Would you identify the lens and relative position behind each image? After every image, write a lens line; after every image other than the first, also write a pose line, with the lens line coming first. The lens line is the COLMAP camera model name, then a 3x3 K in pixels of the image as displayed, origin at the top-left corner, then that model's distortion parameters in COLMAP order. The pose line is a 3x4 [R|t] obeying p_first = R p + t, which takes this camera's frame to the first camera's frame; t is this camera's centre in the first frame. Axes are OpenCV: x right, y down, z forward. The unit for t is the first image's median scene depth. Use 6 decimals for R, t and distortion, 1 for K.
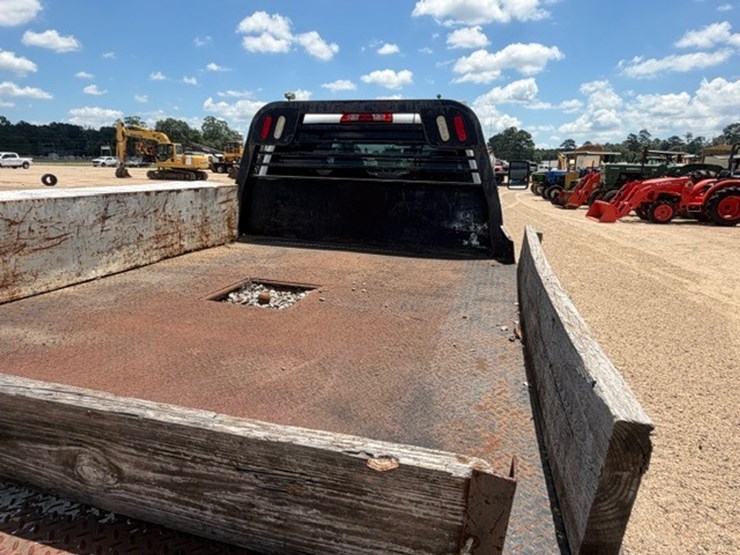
lens RADIAL K [[450.7, 0, 356.6], [0, 450.7, 276.9], [0, 0, 1]] dist [-0.003435, -0.001488]
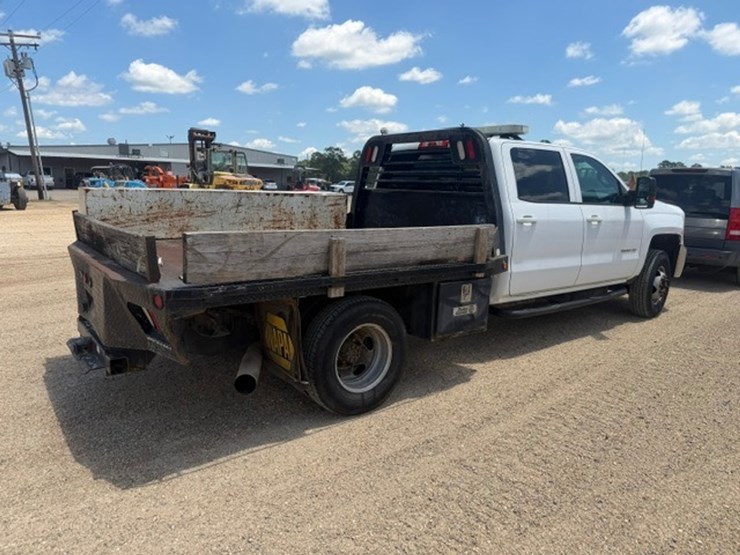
lens RADIAL K [[523.5, 0, 370.0], [0, 523.5, 277.5], [0, 0, 1]] dist [0.064350, -0.092106]
pose [[0.811065, 0.102166, -0.575965, 0.768595], [-0.152593, 0.987491, -0.039715, 0.109748], [0.564703, 0.120099, 0.816509, -0.281906]]
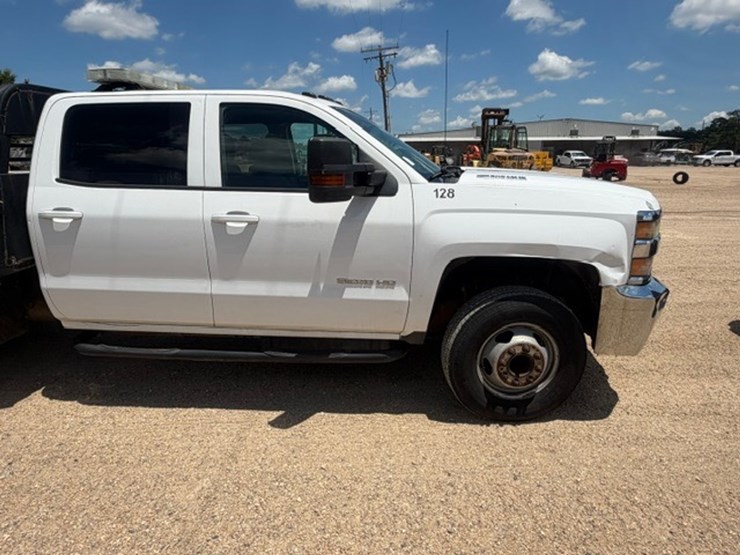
lens RADIAL K [[457.1, 0, 370.0], [0, 457.1, 277.5], [0, 0, 1]] dist [0.003358, 0.001749]
pose [[0.204966, 0.230004, -0.951361, 1.172271], [-0.230553, 0.955992, 0.181452, -0.306420], [0.951228, 0.182147, 0.248974, 1.339553]]
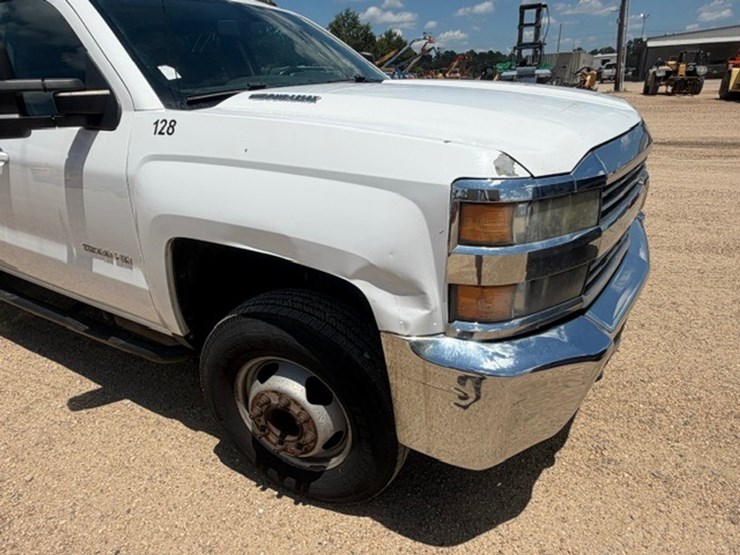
lens RADIAL K [[454.8, 0, 369.4], [0, 454.8, 278.0], [0, 0, 1]] dist [-0.001956, -0.001235]
pose [[-0.252976, 0.379405, -0.889974, 0.865969], [-0.203835, 0.878346, 0.432388, -0.430046], [0.945756, 0.290792, -0.144865, 1.895432]]
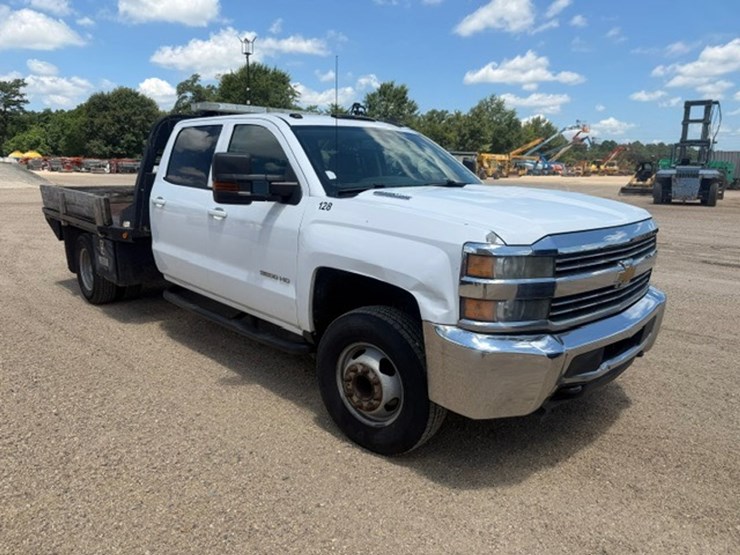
lens RADIAL K [[523.5, 0, 370.0], [0, 523.5, 277.5], [0, 0, 1]] dist [0.064350, -0.092106]
pose [[-0.488092, 0.157480, -0.858467, 1.228821], [-0.241790, 0.920693, 0.306368, -0.509855], [0.838632, 0.357105, -0.411306, 2.084012]]
